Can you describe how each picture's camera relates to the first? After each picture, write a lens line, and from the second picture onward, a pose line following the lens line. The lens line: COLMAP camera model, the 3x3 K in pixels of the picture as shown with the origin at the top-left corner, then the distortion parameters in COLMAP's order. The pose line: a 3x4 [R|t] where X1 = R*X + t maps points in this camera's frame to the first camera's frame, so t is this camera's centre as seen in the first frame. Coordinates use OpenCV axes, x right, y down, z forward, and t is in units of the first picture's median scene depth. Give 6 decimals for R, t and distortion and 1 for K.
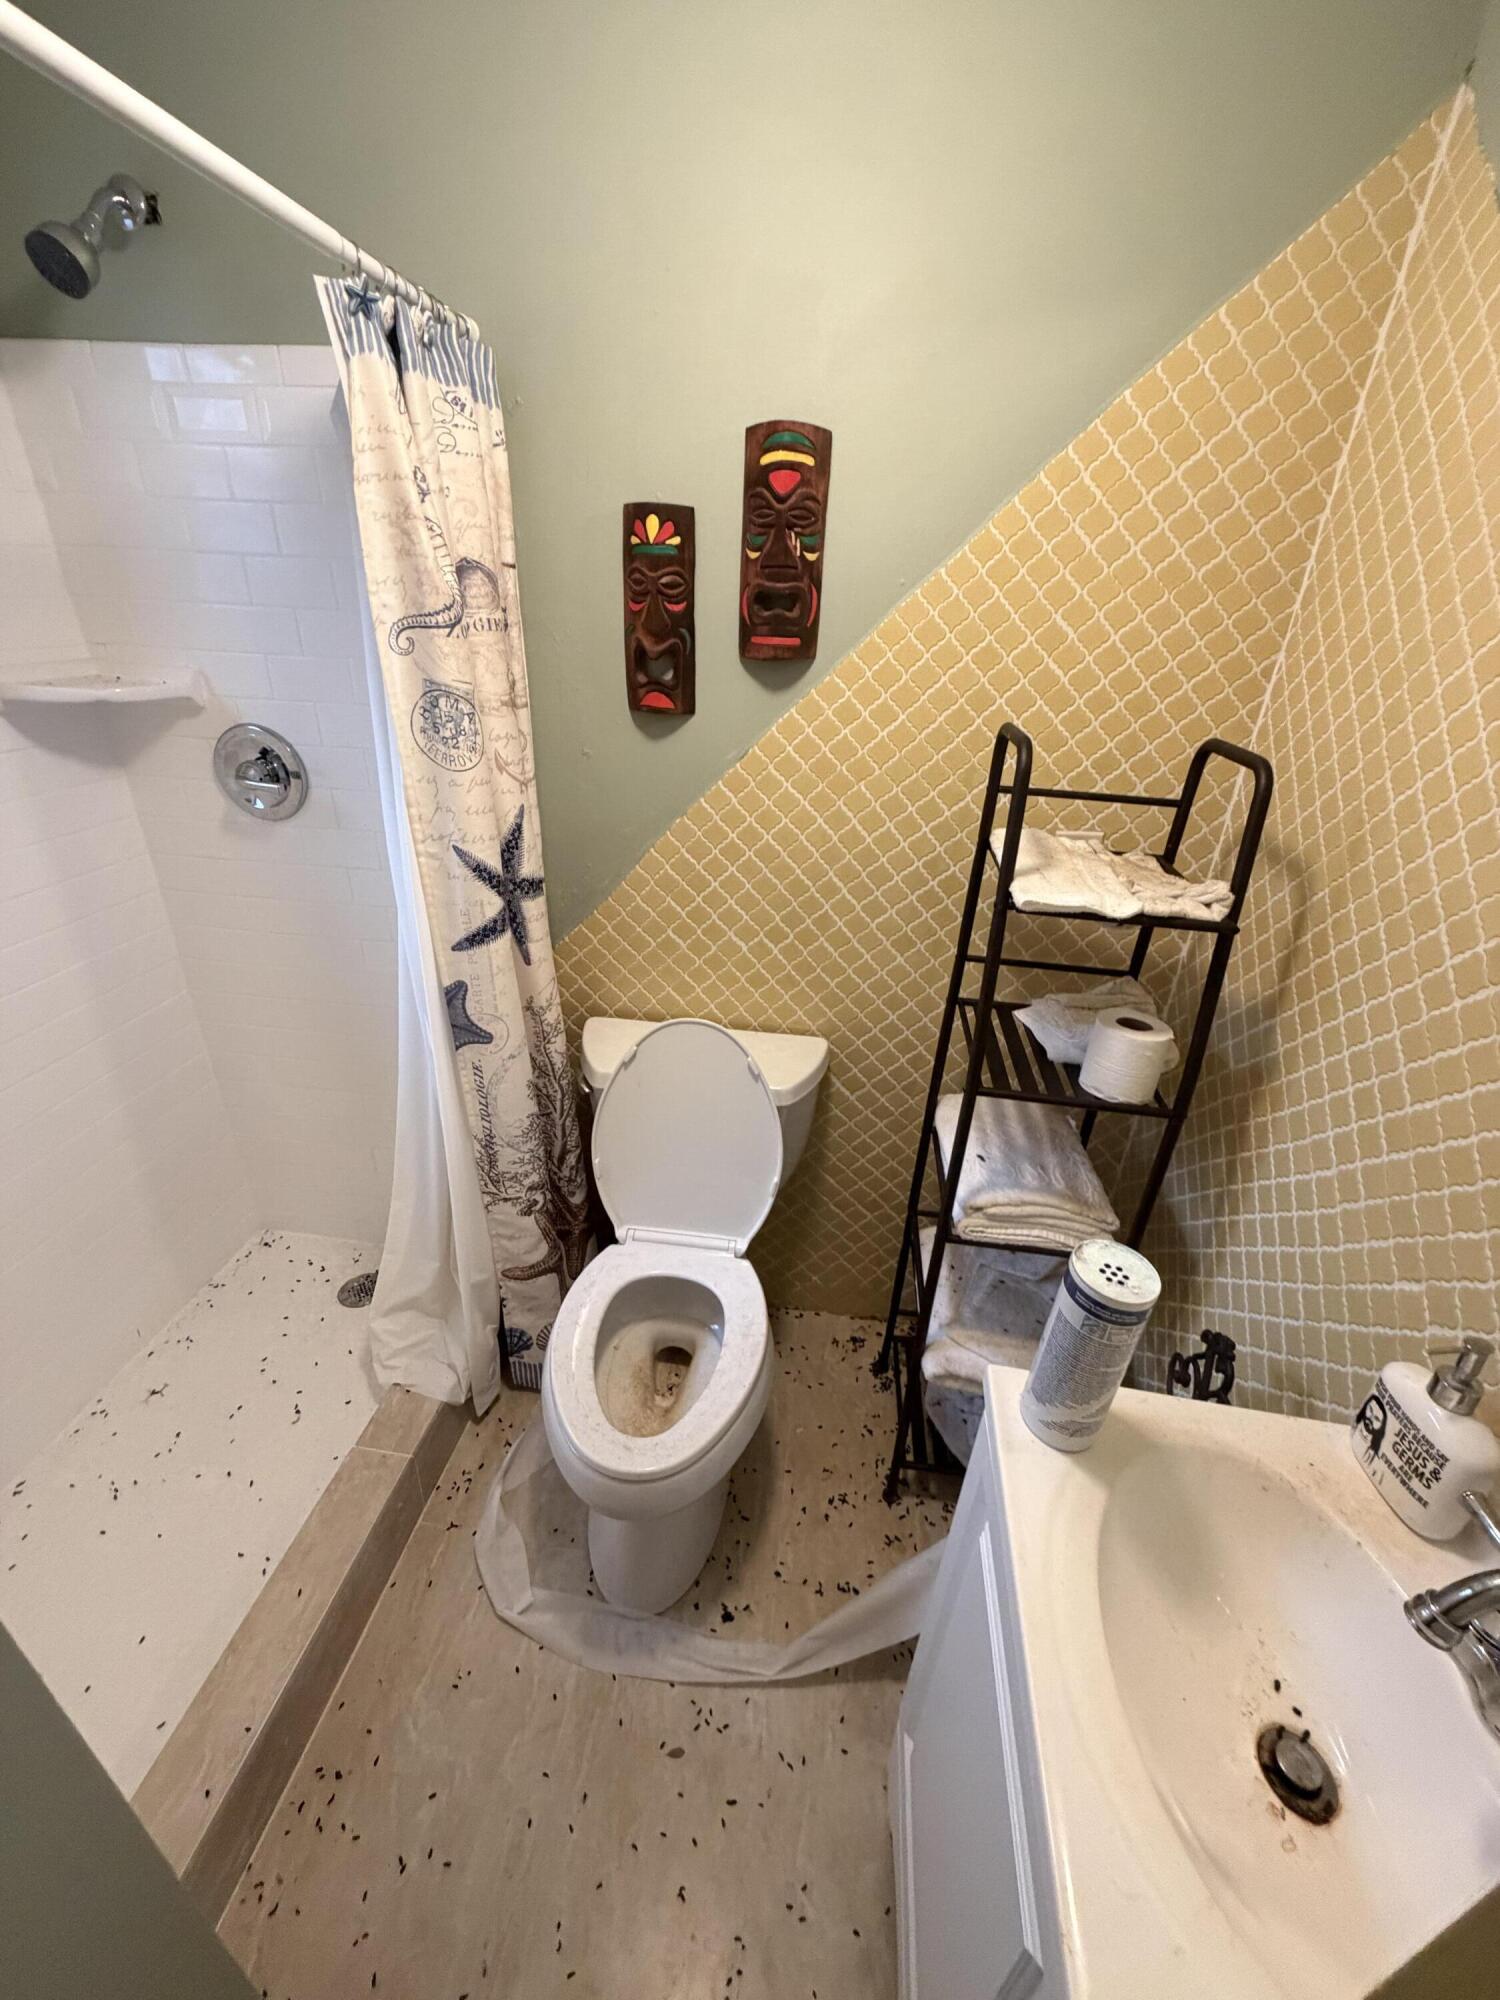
lens RADIAL K [[792.2, 0, 750.0], [0, 792.2, 1000.0], [0, 0, 1]] dist [0.001278, -0.000045]
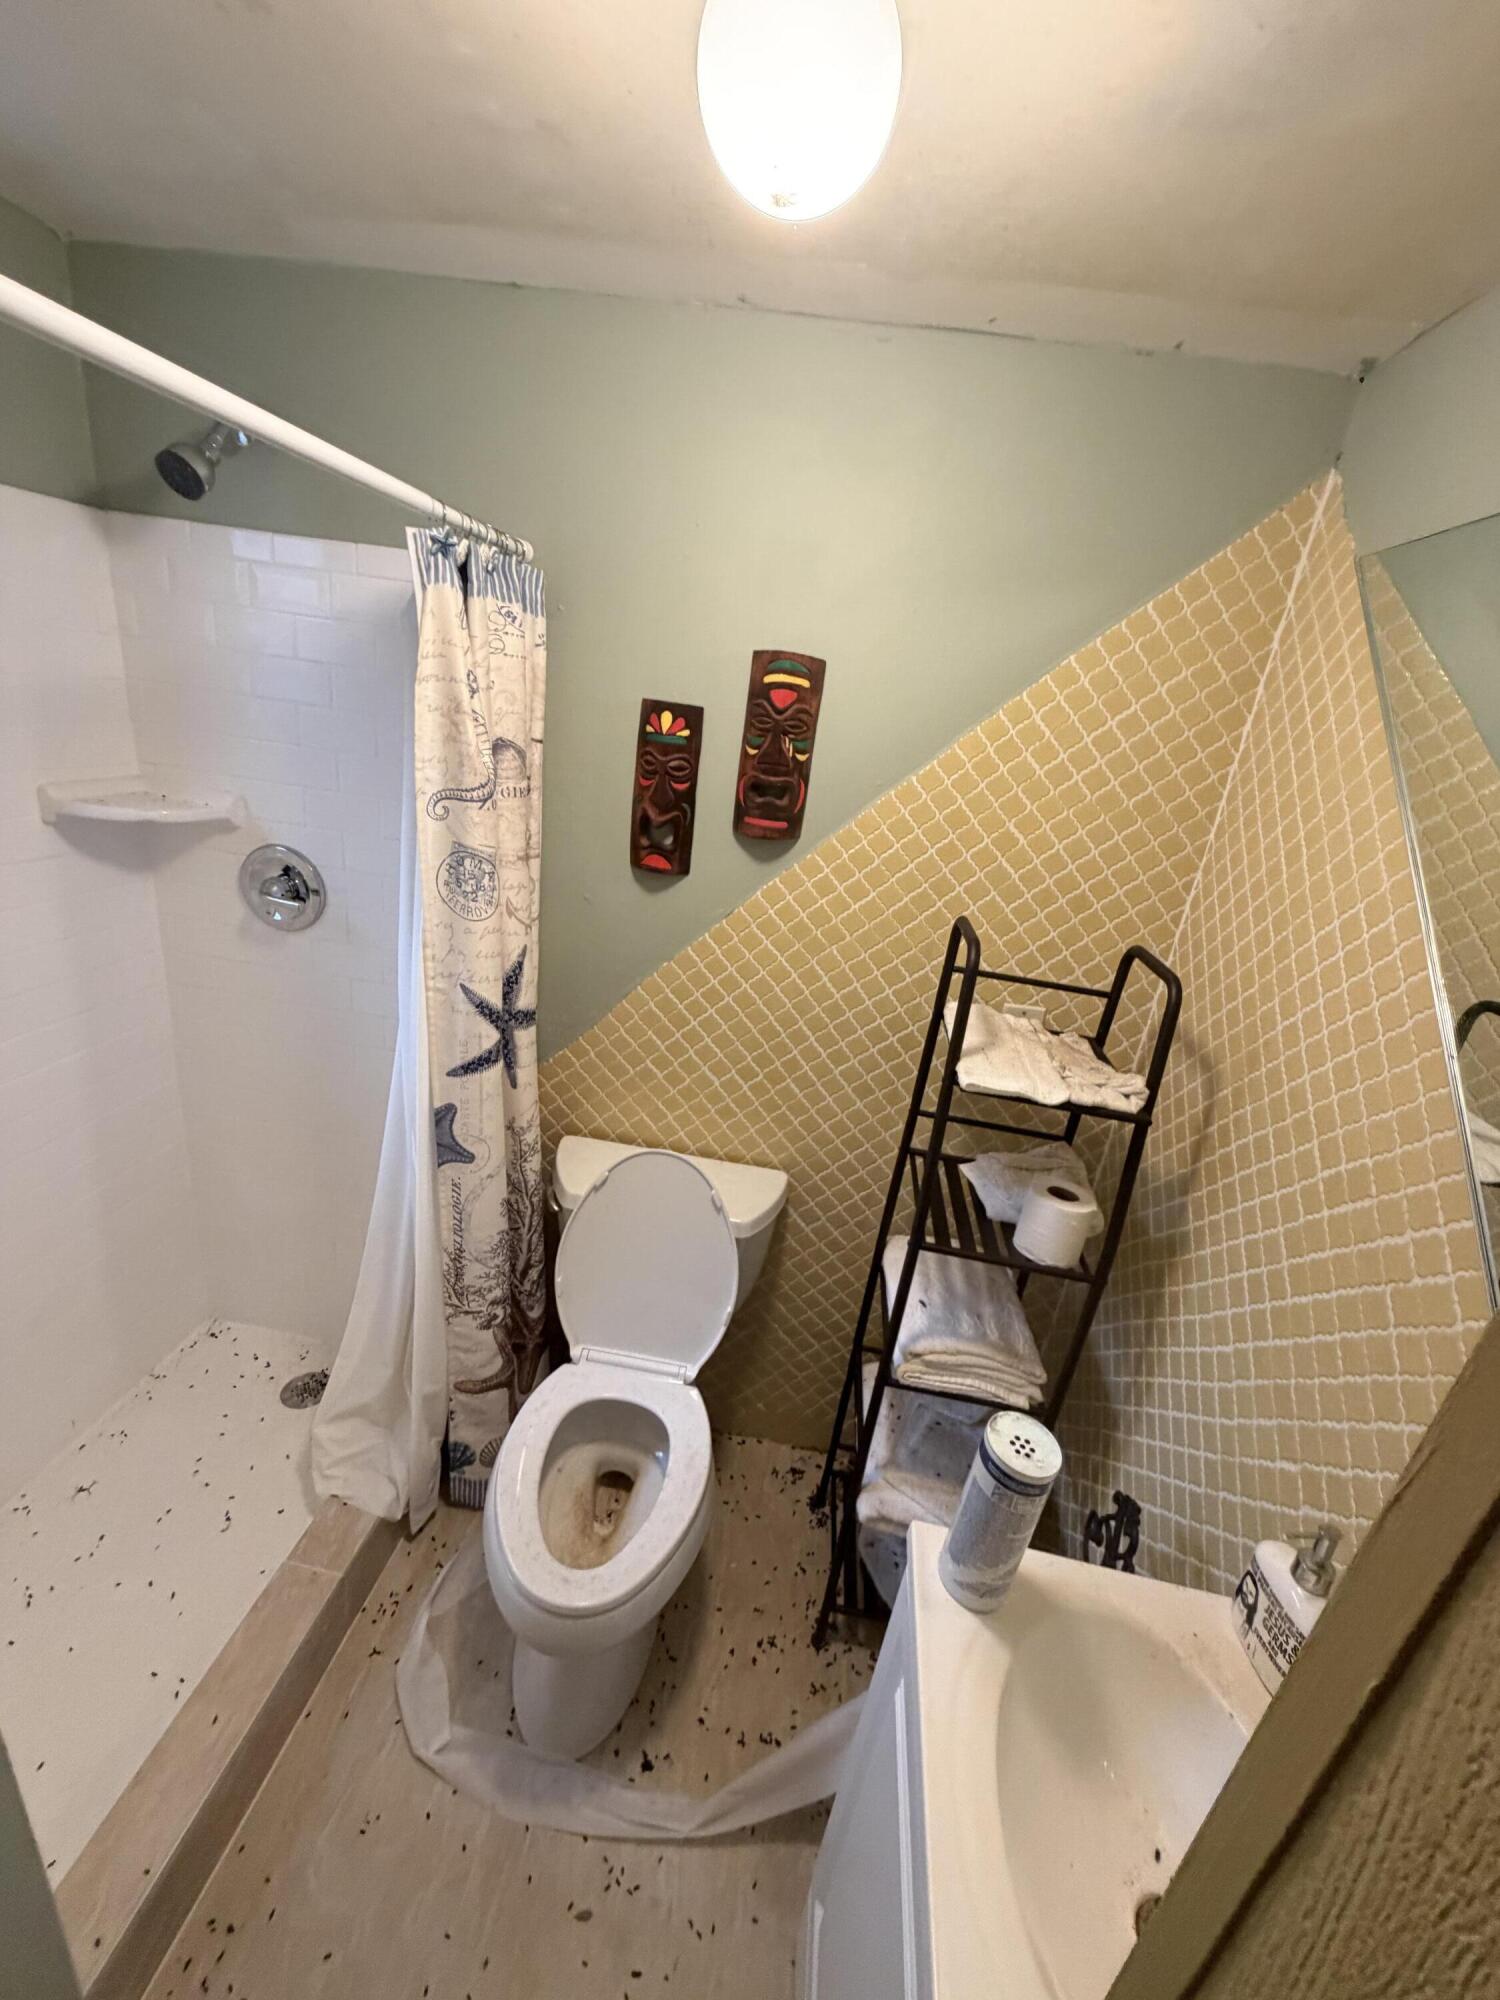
lens RADIAL K [[792.2, 0, 750.0], [0, 792.2, 1000.0], [0, 0, 1]] dist [0.001278, -0.000045]
pose [[0.996294, 0.077954, 0.036351, -0.011790], [-0.073470, 0.991031, -0.111619, -0.073633], [-0.044726, 0.108535, 0.993086, -0.100082]]
